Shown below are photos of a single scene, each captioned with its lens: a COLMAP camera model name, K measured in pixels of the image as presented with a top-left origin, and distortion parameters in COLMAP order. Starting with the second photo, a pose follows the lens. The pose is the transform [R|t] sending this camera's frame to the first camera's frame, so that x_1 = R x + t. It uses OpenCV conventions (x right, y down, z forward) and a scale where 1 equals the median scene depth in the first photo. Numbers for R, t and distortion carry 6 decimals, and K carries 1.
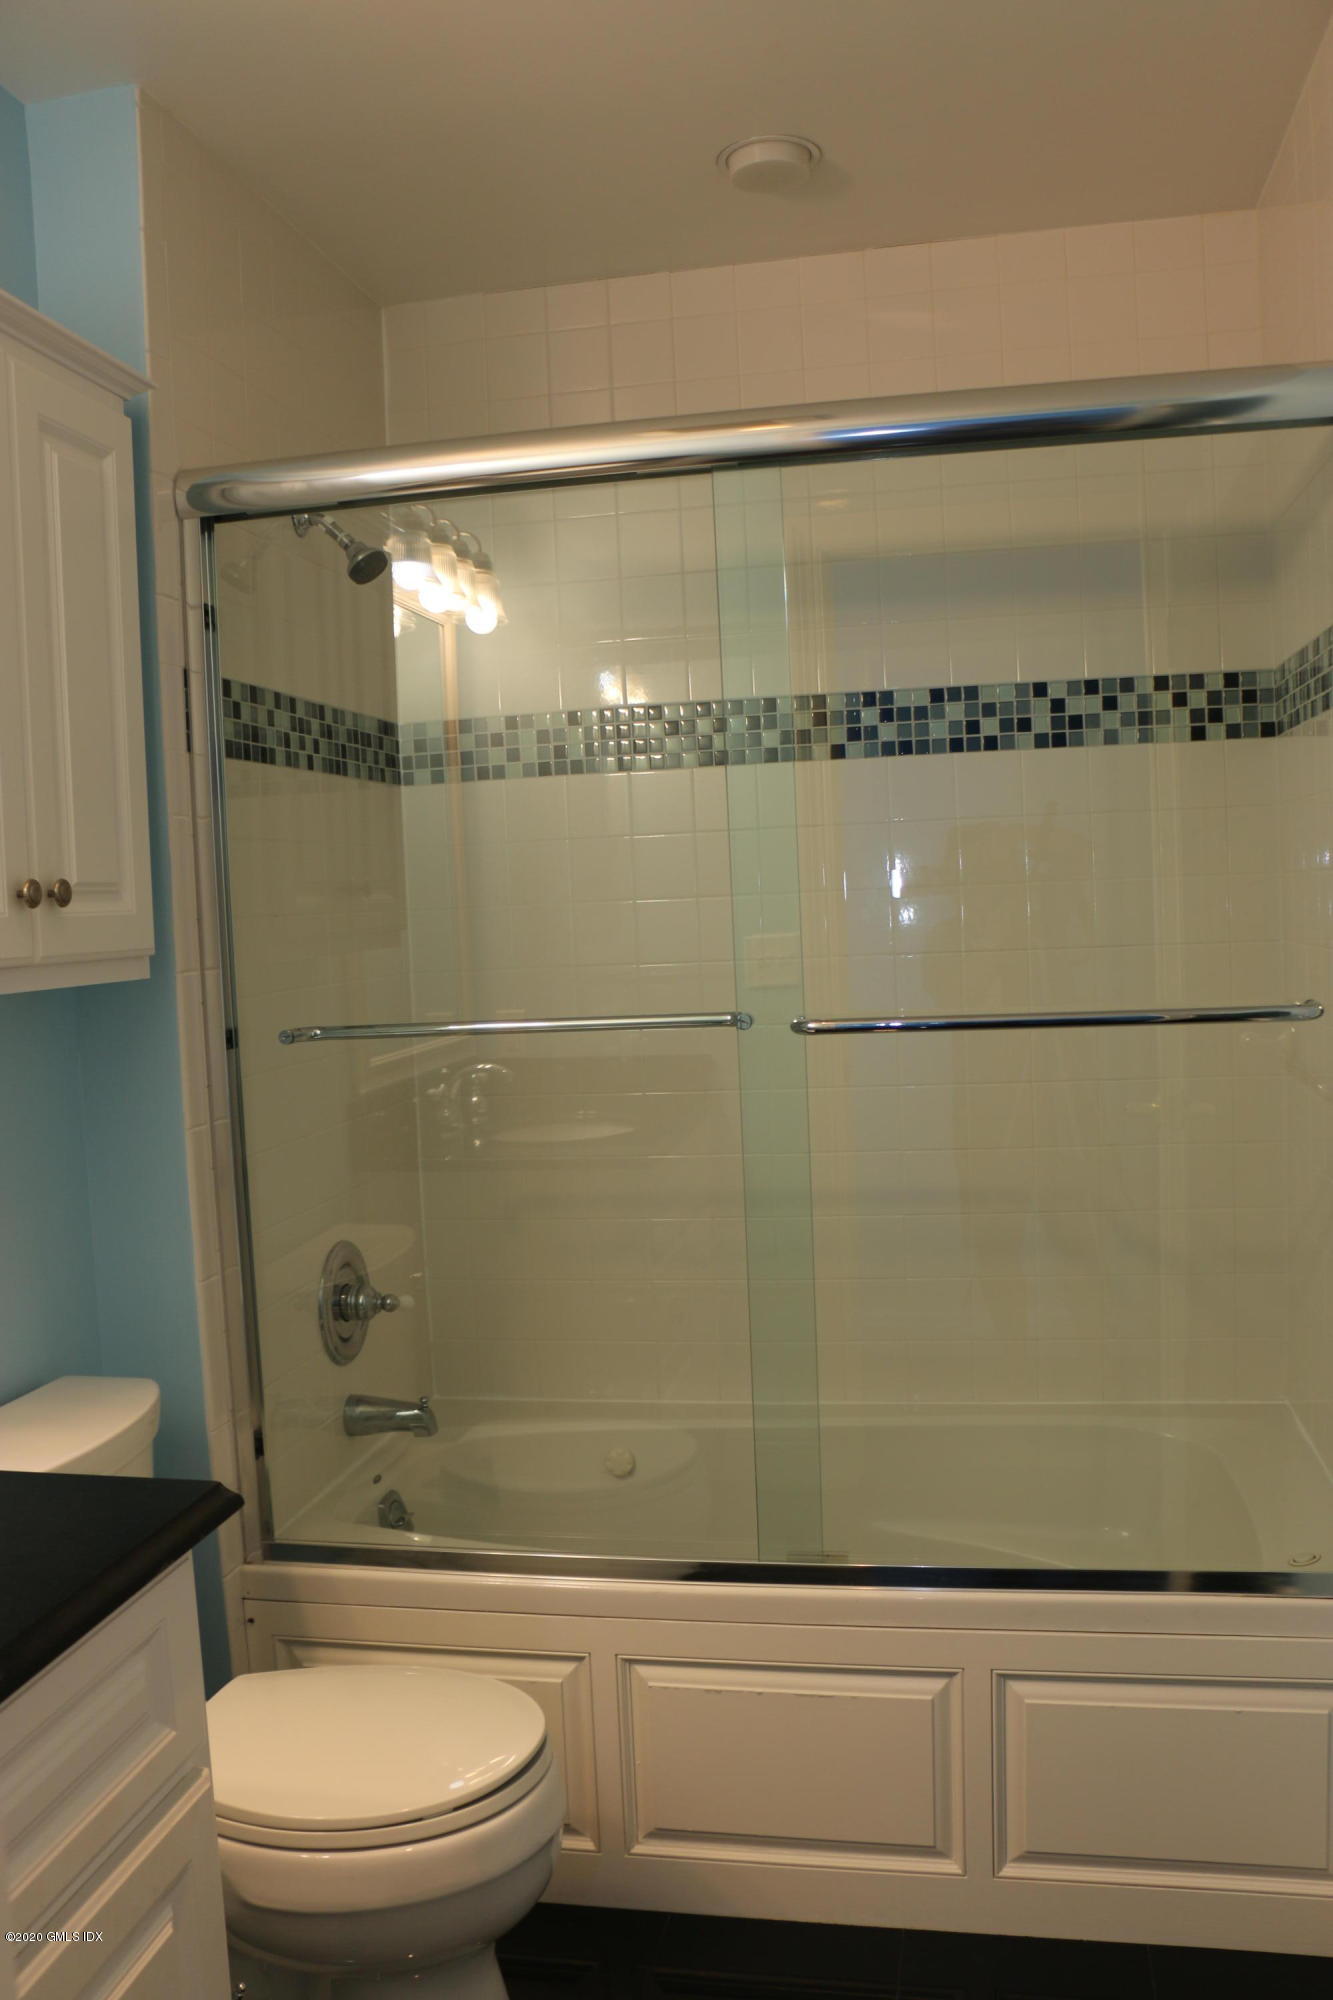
lens RADIAL K [[1662.1, 0, 672.3], [0, 1662.1, 1044.8], [0, 0, 1]] dist [-0.190358, 0.175585]
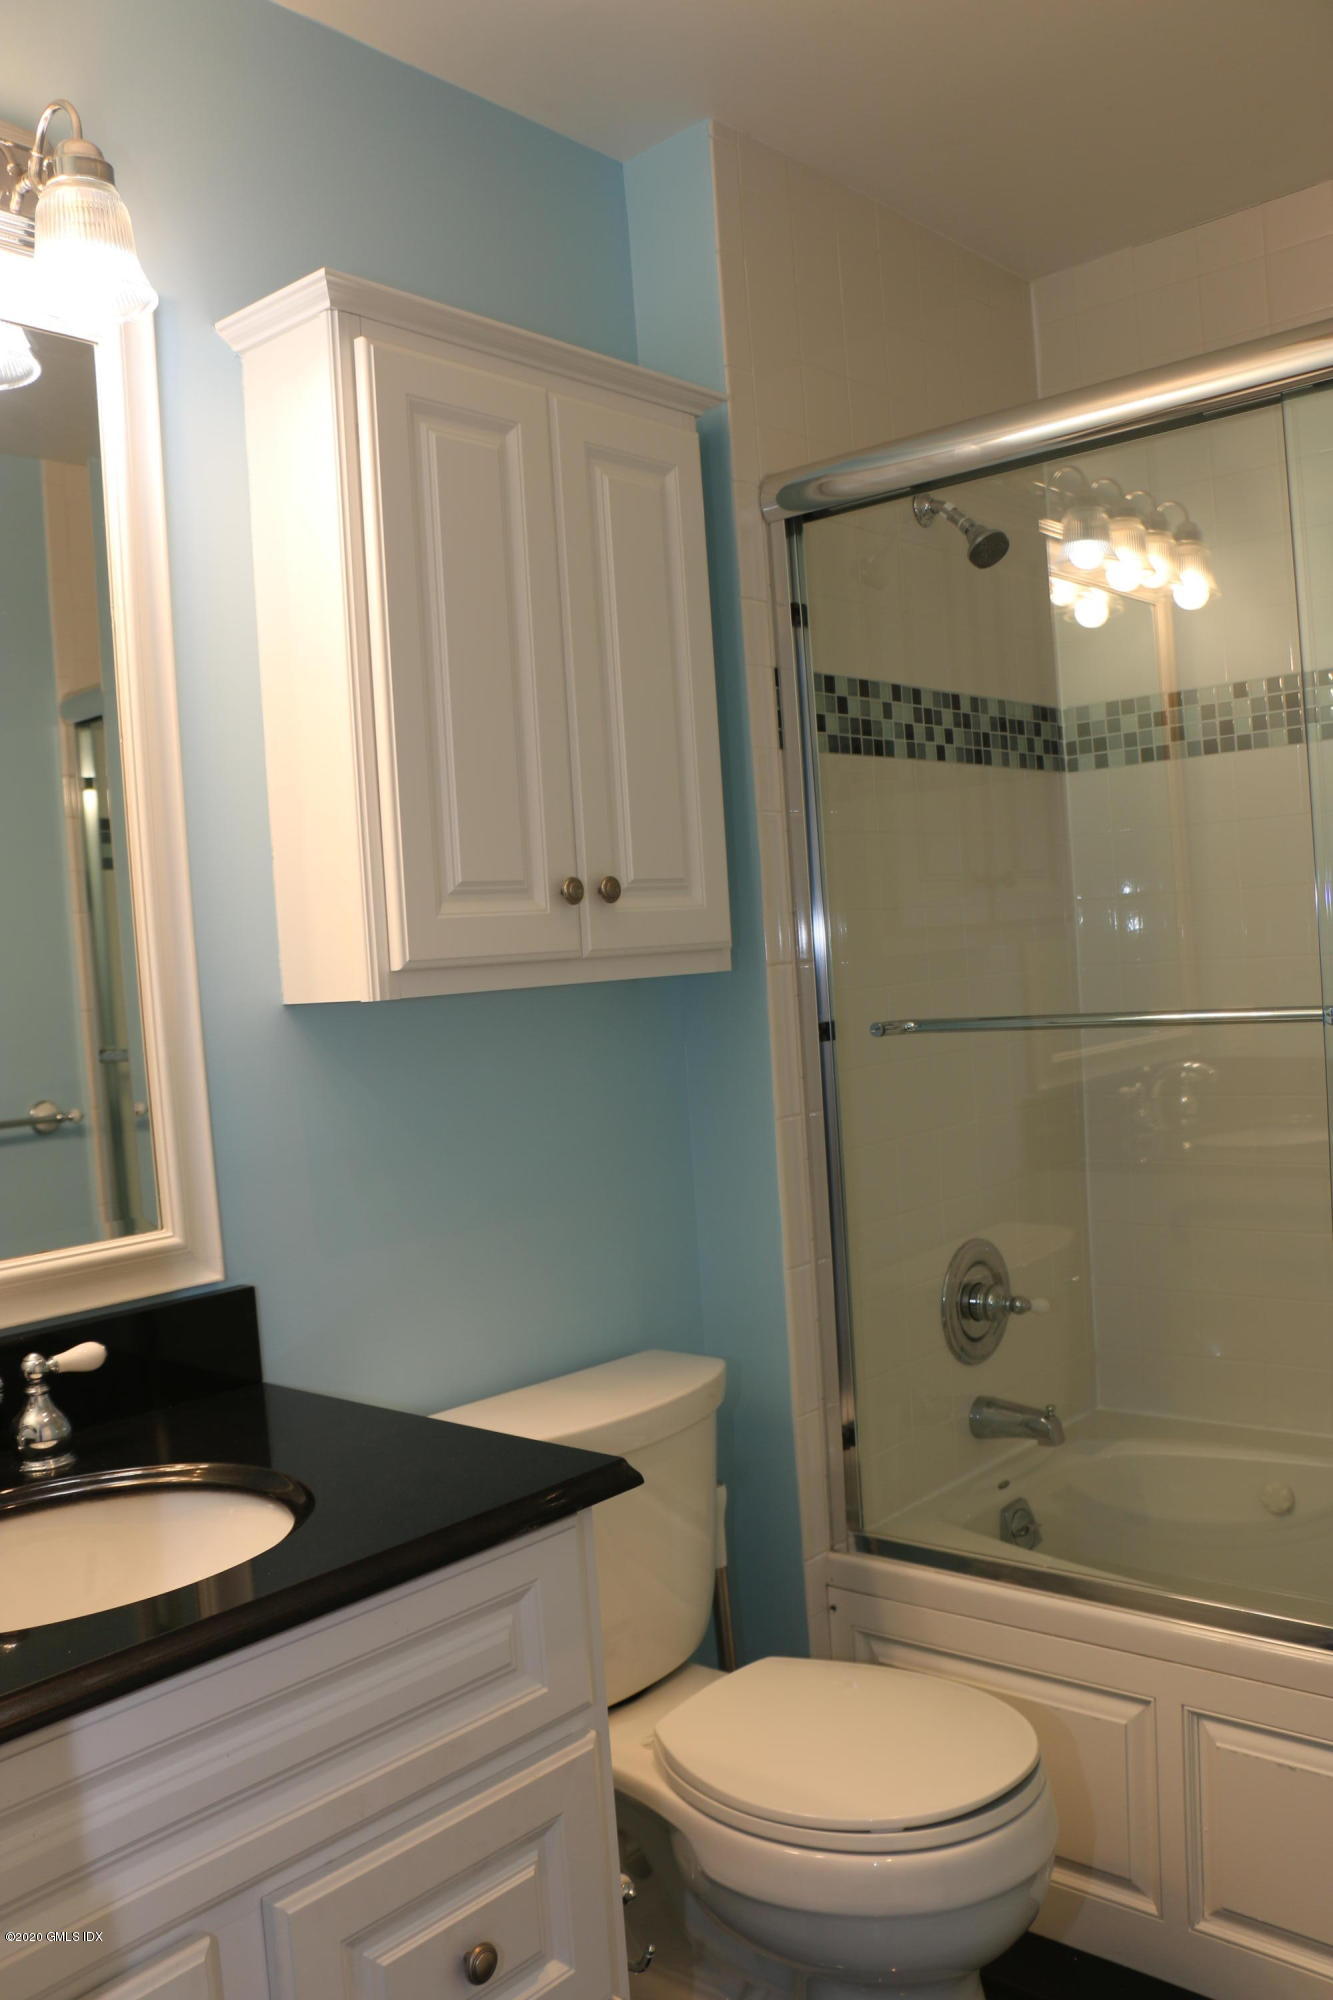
lens RADIAL K [[1662.1, 0, 672.3], [0, 1662.1, 1044.8], [0, 0, 1]] dist [-0.190358, 0.175585]
pose [[0.862763, 0.012495, -0.505455, 0.139290], [-0.011927, 0.999919, 0.004360, 0.001391], [0.505468, 0.002267, 0.862842, 0.060451]]
